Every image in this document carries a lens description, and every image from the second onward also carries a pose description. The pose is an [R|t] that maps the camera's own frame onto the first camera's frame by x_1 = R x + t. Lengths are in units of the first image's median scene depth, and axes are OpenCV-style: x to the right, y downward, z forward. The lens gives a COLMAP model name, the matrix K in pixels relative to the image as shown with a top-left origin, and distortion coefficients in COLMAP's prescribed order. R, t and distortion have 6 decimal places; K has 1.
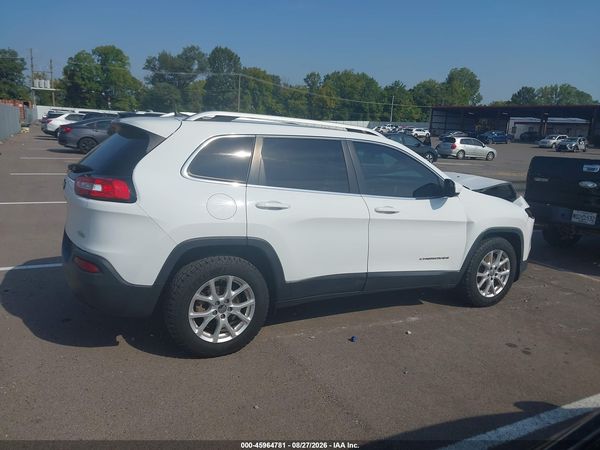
lens RADIAL K [[477.8, 0, 300.8], [0, 477.8, 224.5], [0, 0, 1]] dist [-0.002325, -0.007397]
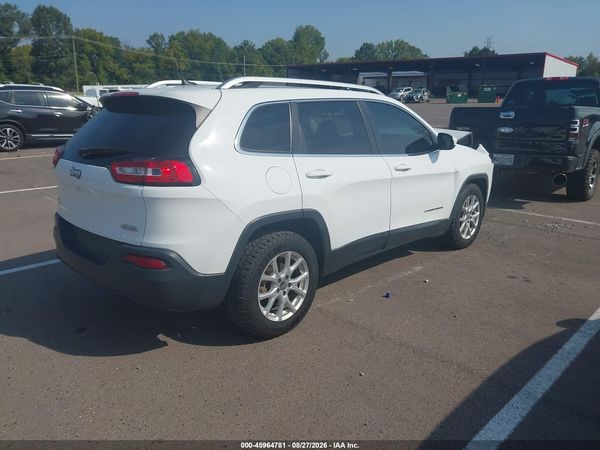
lens RADIAL K [[477.8, 0, 303.8], [0, 477.8, 226.0], [0, 0, 1]] dist [-0.002325, -0.007397]
pose [[0.953325, -0.128476, 0.273250, -0.219822], [0.106699, 0.989916, 0.093179, -0.016863], [-0.282466, -0.059675, 0.957419, 0.043943]]
